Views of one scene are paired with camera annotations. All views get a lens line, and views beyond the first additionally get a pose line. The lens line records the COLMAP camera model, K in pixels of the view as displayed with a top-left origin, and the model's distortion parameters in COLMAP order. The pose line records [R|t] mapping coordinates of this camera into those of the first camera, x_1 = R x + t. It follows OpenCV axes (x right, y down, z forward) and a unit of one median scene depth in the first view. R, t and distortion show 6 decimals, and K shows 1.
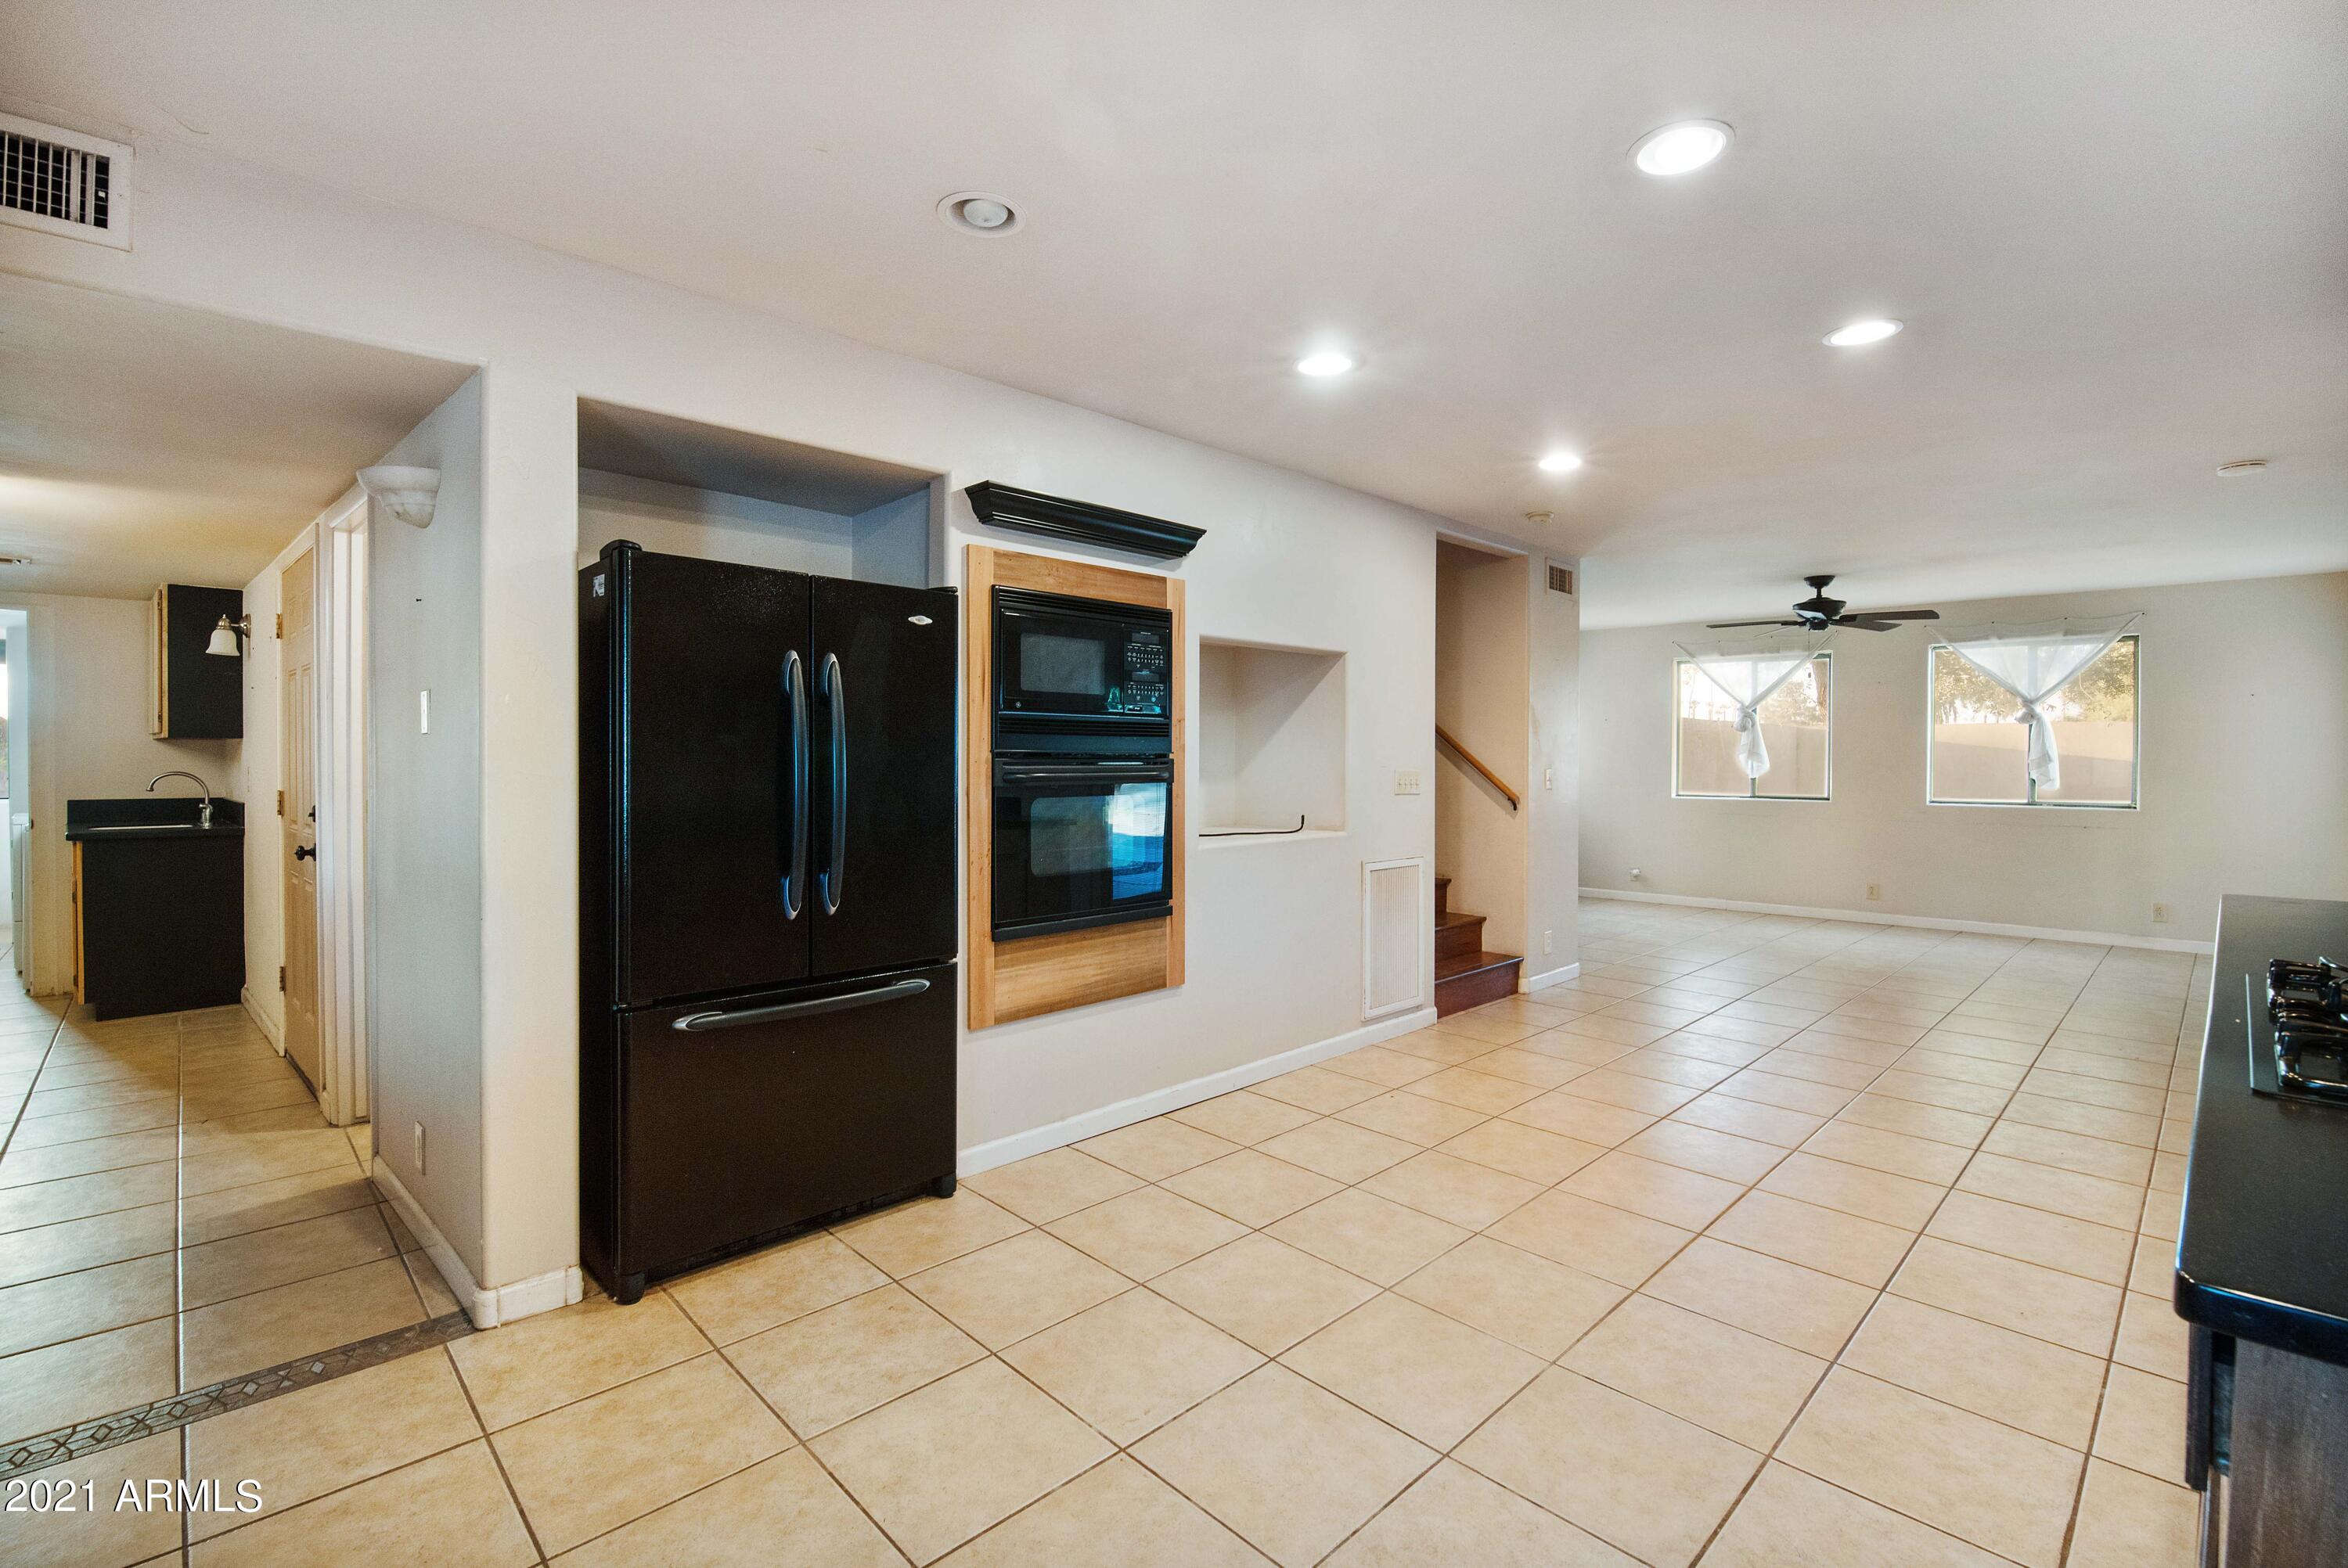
lens RADIAL K [[1039.2, 0, 1177.5], [0, 1039.2, 774.1], [0, 0, 1]] dist [-0.011889, -0.000247]
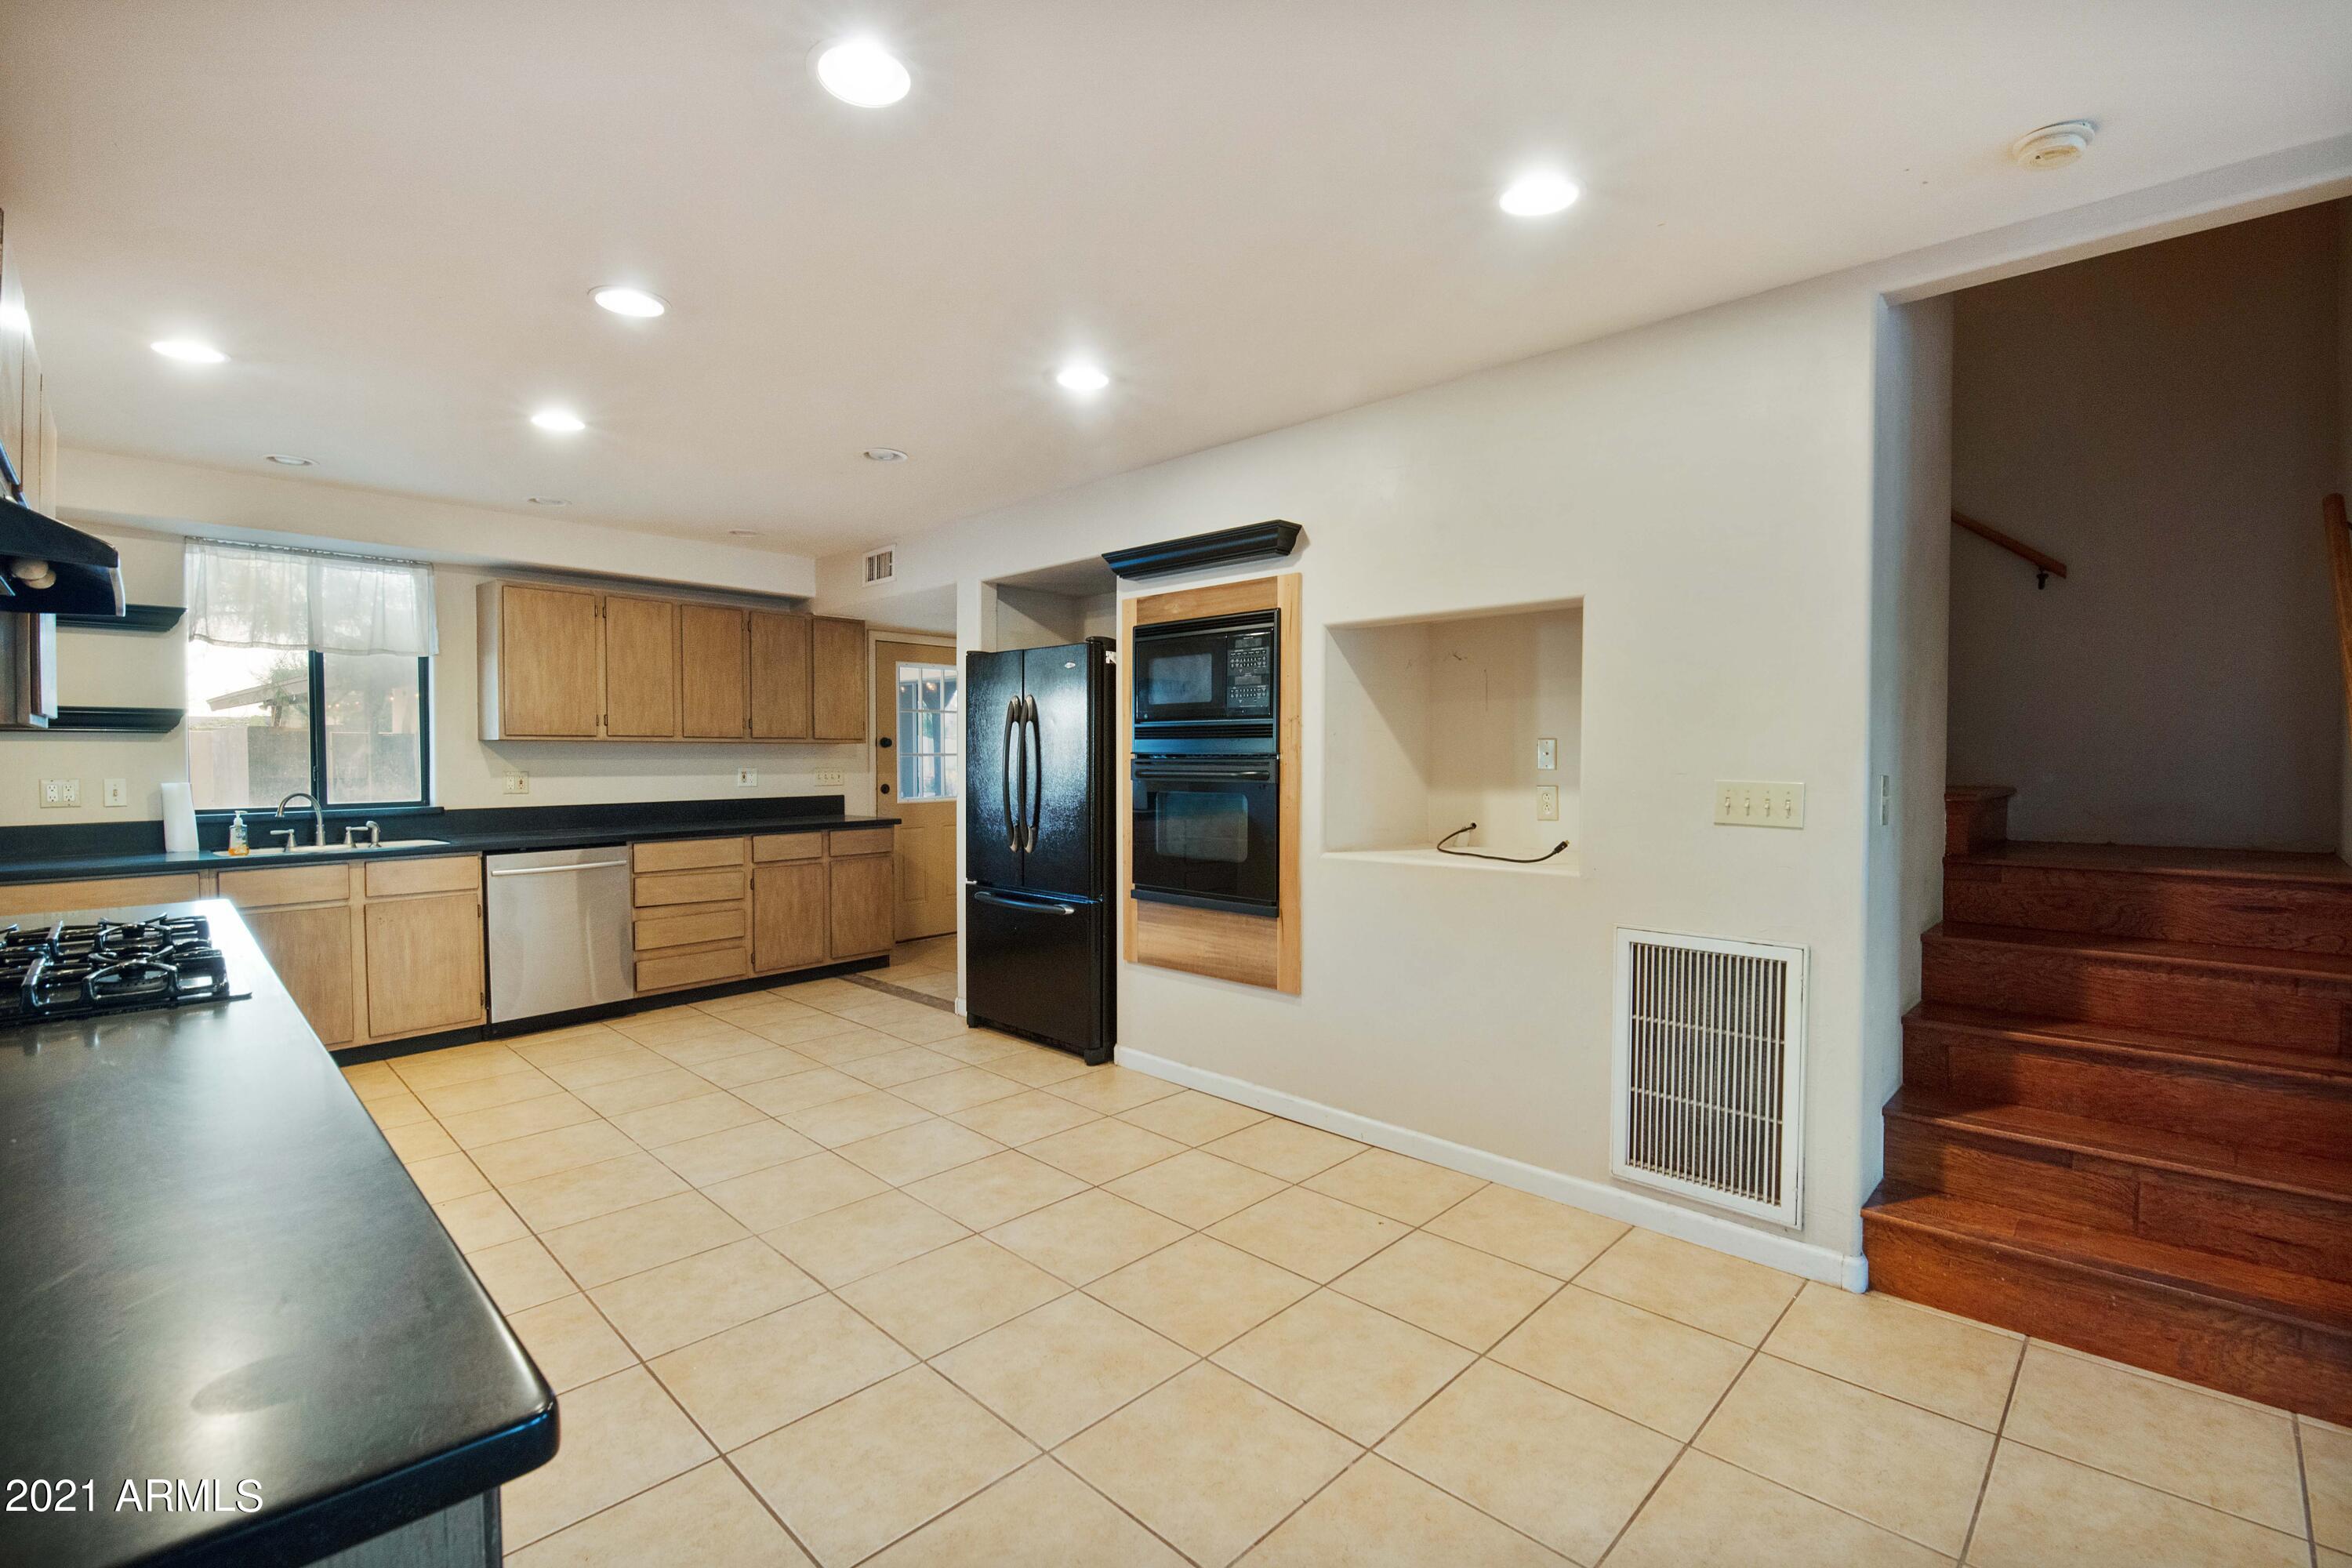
lens RADIAL K [[1030.1, 0, 1181.2], [0, 1030.1, 780.6], [0, 0, 1]] dist [-0.003683, -0.000465]
pose [[0.028963, 0.020793, -0.999364, 1.036500], [-0.016448, 0.999658, 0.020323, -0.013641], [0.999445, 0.015849, 0.029295, 0.940337]]
